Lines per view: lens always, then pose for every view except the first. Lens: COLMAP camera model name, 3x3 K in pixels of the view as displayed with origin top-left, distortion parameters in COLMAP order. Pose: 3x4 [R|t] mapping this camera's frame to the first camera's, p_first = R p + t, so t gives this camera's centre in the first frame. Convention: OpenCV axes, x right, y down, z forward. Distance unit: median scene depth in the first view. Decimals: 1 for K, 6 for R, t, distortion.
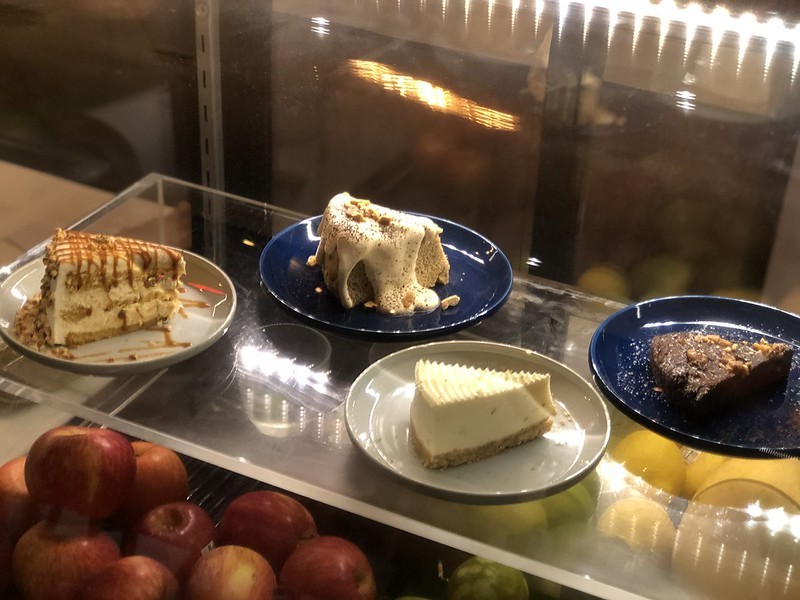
lens RADIAL K [[1096.5, 0, 399.3], [0, 1096.5, 303.3], [0, 0, 1]] dist [-0.052737, 0.000000]
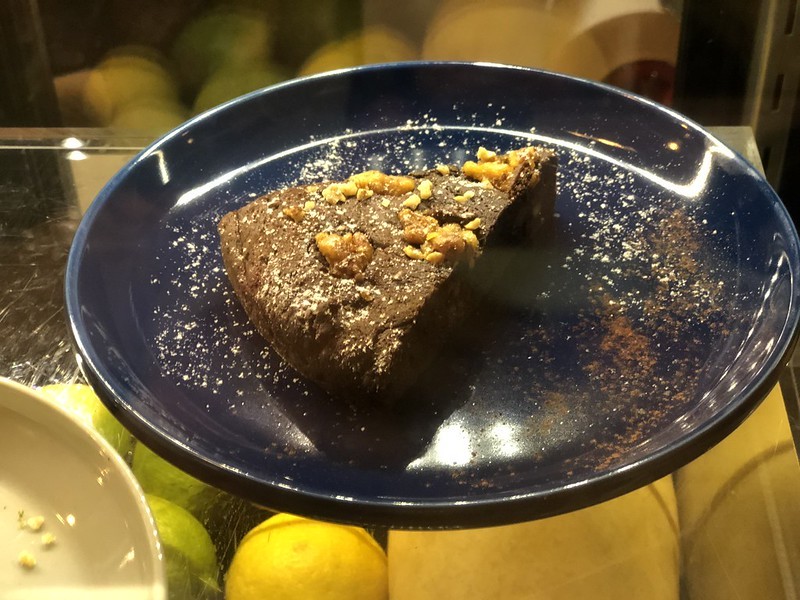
lens RADIAL K [[1096.5, 0, 402.2], [0, 1096.5, 299.5], [0, 0, 1]] dist [-0.052737, 0.000000]
pose [[0.903115, -0.306037, 0.301206, 0.168680], [0.244301, 0.943068, 0.225697, -0.013210], [-0.353129, -0.130246, 0.926464, 0.630225]]
